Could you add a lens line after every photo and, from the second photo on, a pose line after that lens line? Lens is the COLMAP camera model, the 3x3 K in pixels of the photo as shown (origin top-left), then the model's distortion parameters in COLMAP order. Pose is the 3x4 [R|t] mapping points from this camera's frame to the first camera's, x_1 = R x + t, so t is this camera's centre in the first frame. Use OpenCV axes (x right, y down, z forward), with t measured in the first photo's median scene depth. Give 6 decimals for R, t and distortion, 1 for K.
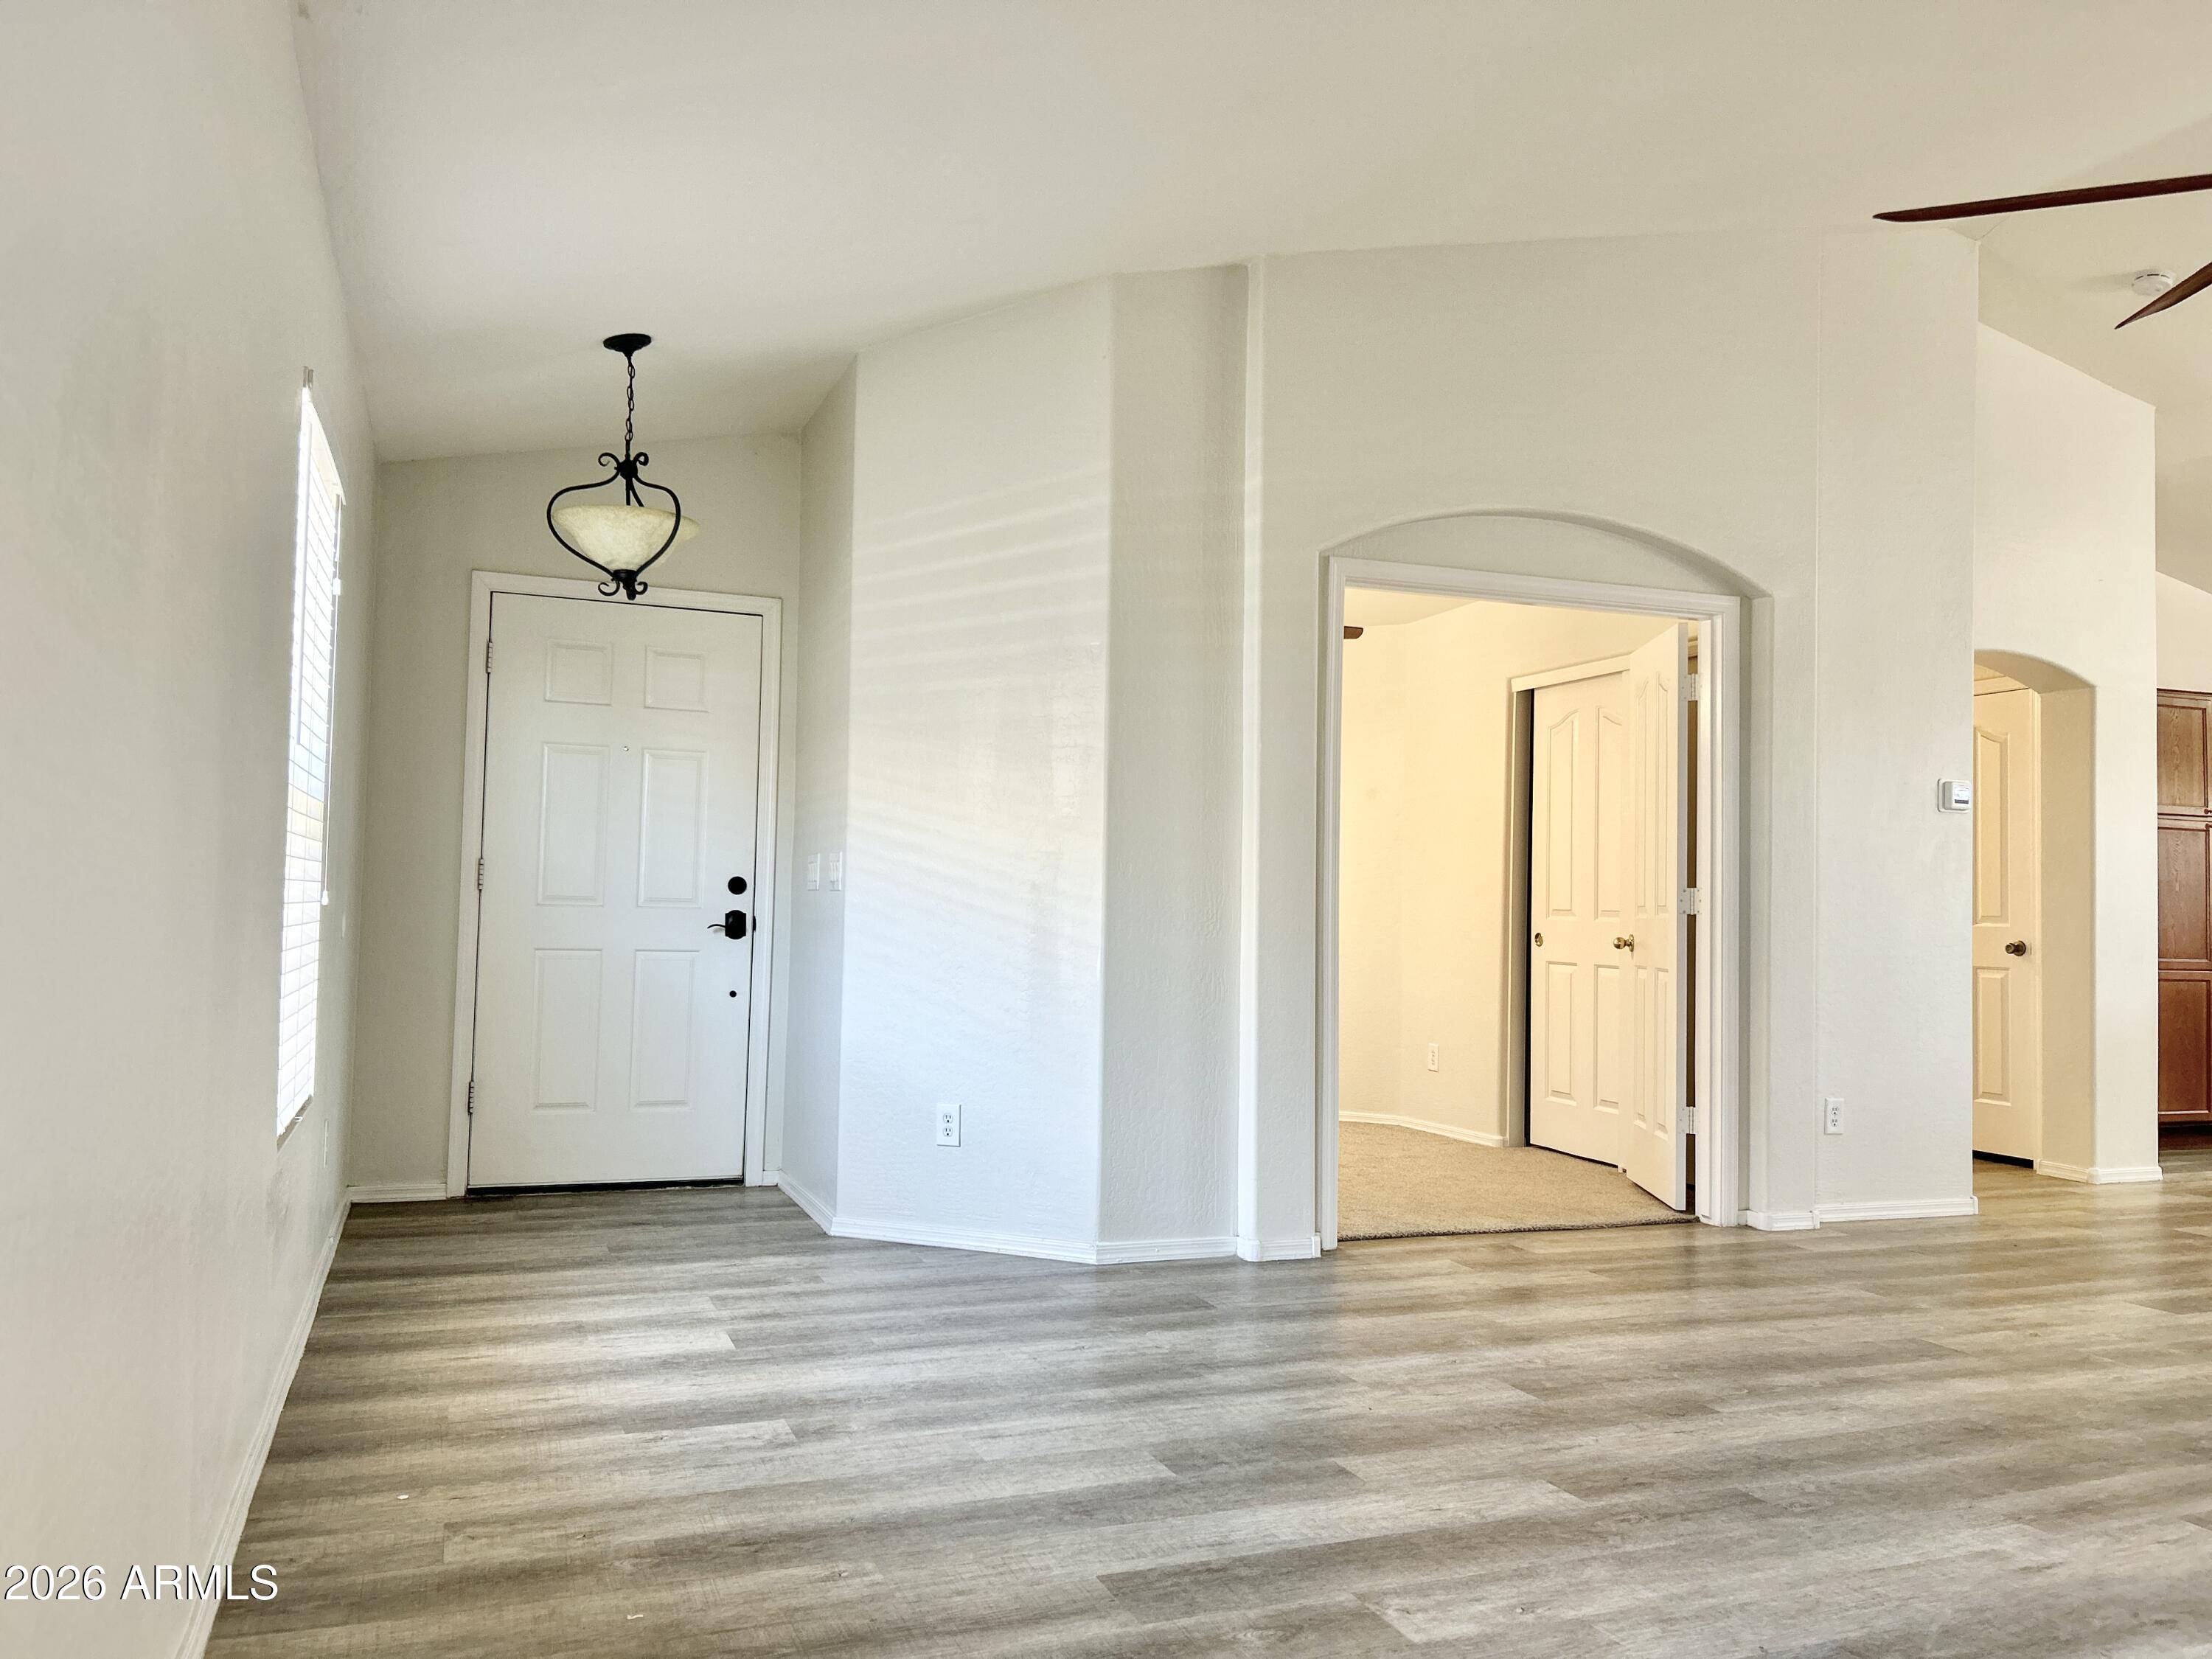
lens RADIAL K [[1654.1, 0, 1105.5], [0, 1654.1, 831.1], [0, 0, 1]] dist [0.050367, -0.050237]
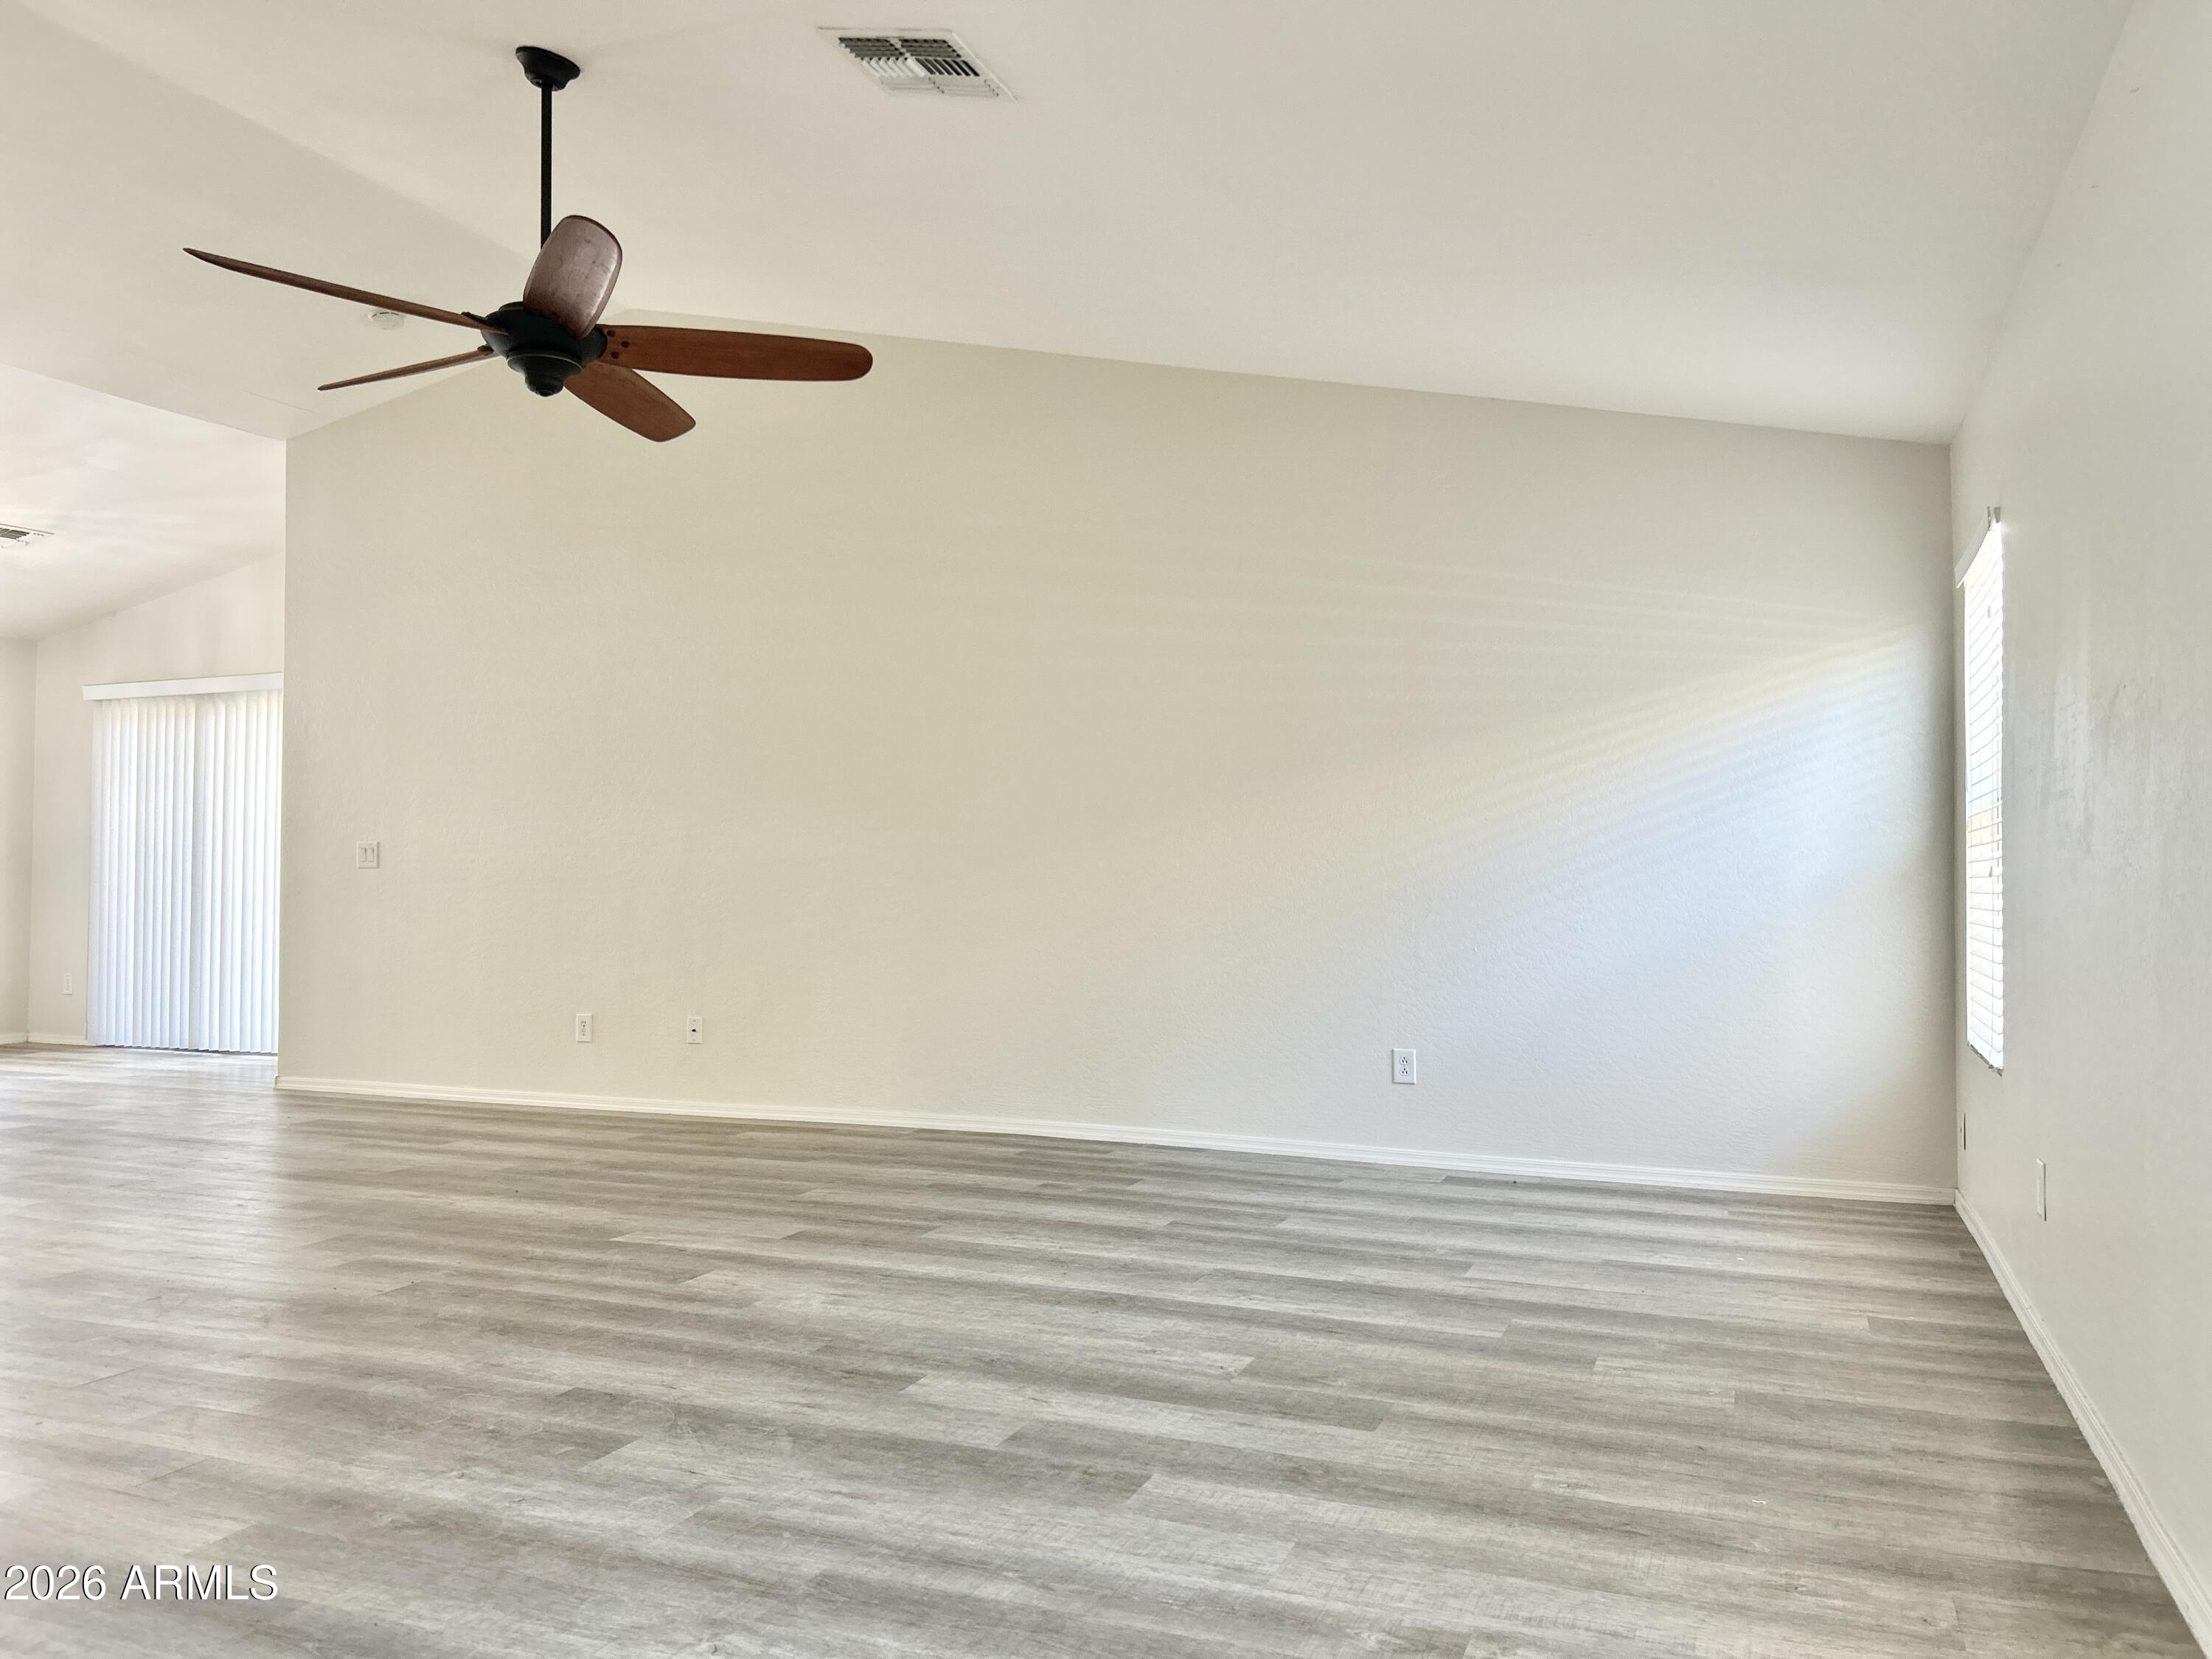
lens RADIAL K [[1654.1, 0, 1100.7], [0, 1654.1, 831.9], [0, 0, 1]] dist [0.050367, -0.050237]
pose [[-0.729414, -0.002714, 0.684067, -0.596639], [-0.054756, 0.997015, -0.054430, 0.073927], [-0.681877, -0.077159, -0.727386, 1.770334]]
